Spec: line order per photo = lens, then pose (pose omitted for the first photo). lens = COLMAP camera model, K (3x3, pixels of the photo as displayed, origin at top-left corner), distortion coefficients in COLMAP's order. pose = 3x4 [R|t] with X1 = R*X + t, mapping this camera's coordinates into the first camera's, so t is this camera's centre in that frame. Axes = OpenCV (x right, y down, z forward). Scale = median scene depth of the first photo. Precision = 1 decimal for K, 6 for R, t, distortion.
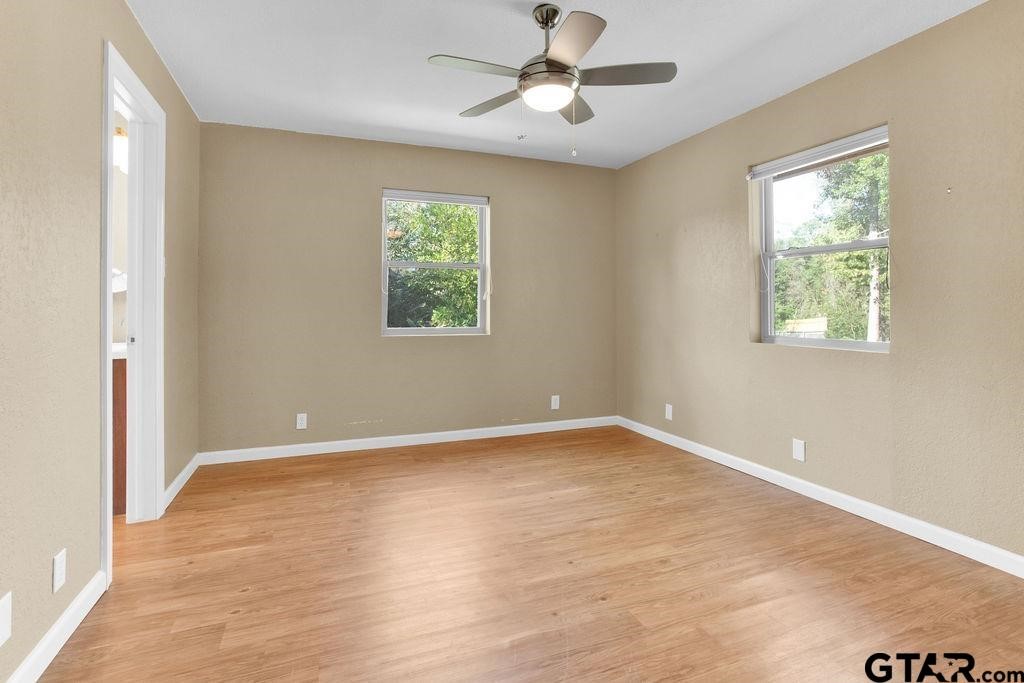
lens RADIAL K [[533.4, 0, 512.0], [0, 533.4, 303.2], [0, 0, 1]] dist [-0.005671, 0.000051]
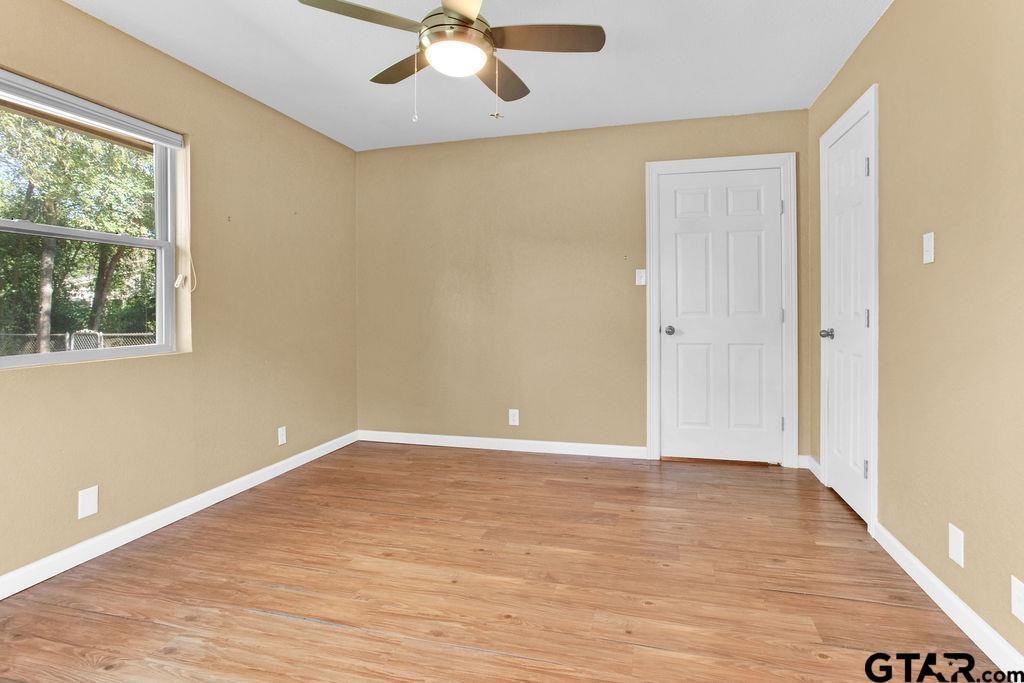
lens RADIAL K [[533.4, 0, 512.0], [0, 533.4, 303.2], [0, 0, 1]] dist [-0.005671, 0.000051]
pose [[-0.805811, 0.009729, 0.592093, -0.515117], [0.002827, 0.999917, -0.012583, 0.006356], [-0.592166, -0.008466, -0.805772, 1.640760]]
